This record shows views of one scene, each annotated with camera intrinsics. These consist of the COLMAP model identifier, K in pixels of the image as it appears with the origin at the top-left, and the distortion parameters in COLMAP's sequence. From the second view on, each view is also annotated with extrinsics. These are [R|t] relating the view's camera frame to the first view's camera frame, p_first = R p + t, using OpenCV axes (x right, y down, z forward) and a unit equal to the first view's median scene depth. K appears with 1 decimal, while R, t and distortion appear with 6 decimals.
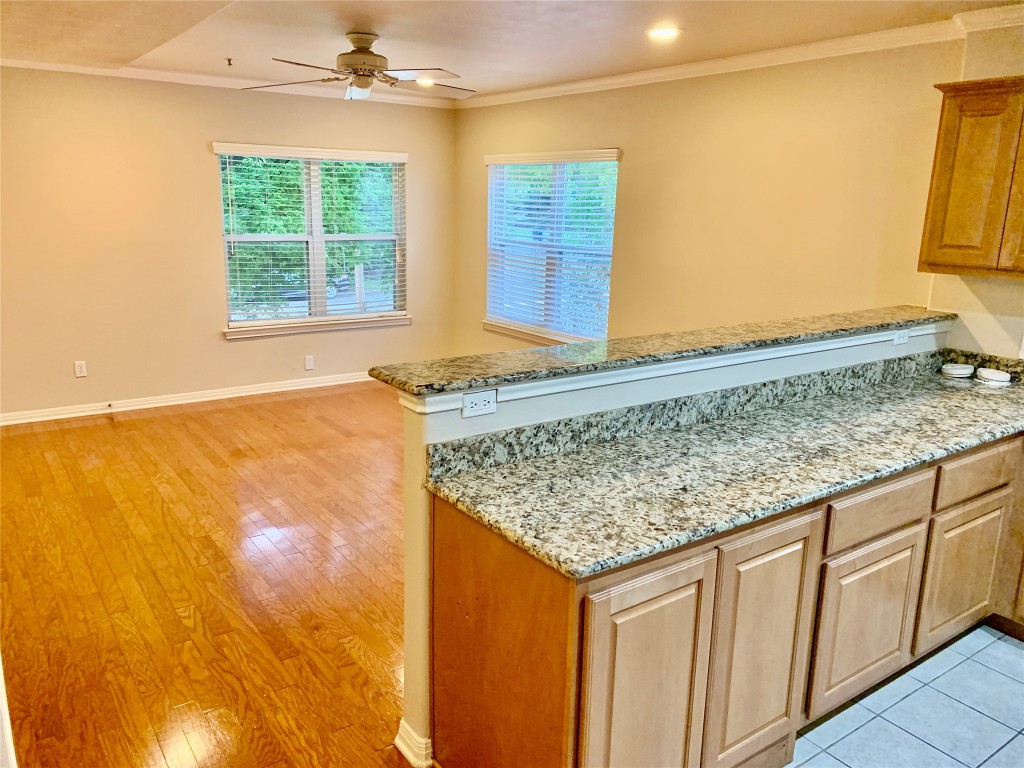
lens RADIAL K [[784.9, 0, 513.3], [0, 784.9, 377.2], [0, 0, 1]] dist [0.036591, -0.020301]
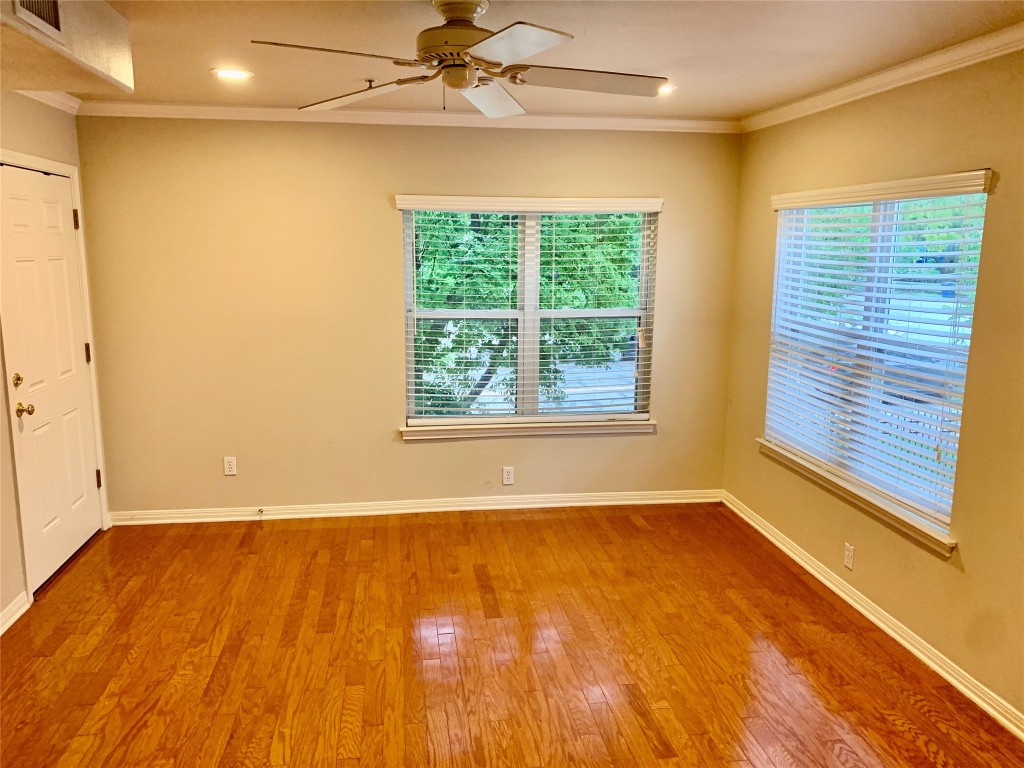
lens RADIAL K [[784.9, 0, 504.5], [0, 784.9, 382.4], [0, 0, 1]] dist [0.036591, -0.020301]
pose [[0.886526, 0.063782, -0.458262, 0.080961], [-0.090752, 0.995184, -0.037052, -0.081576], [0.453692, 0.074436, 0.888045, 0.324829]]
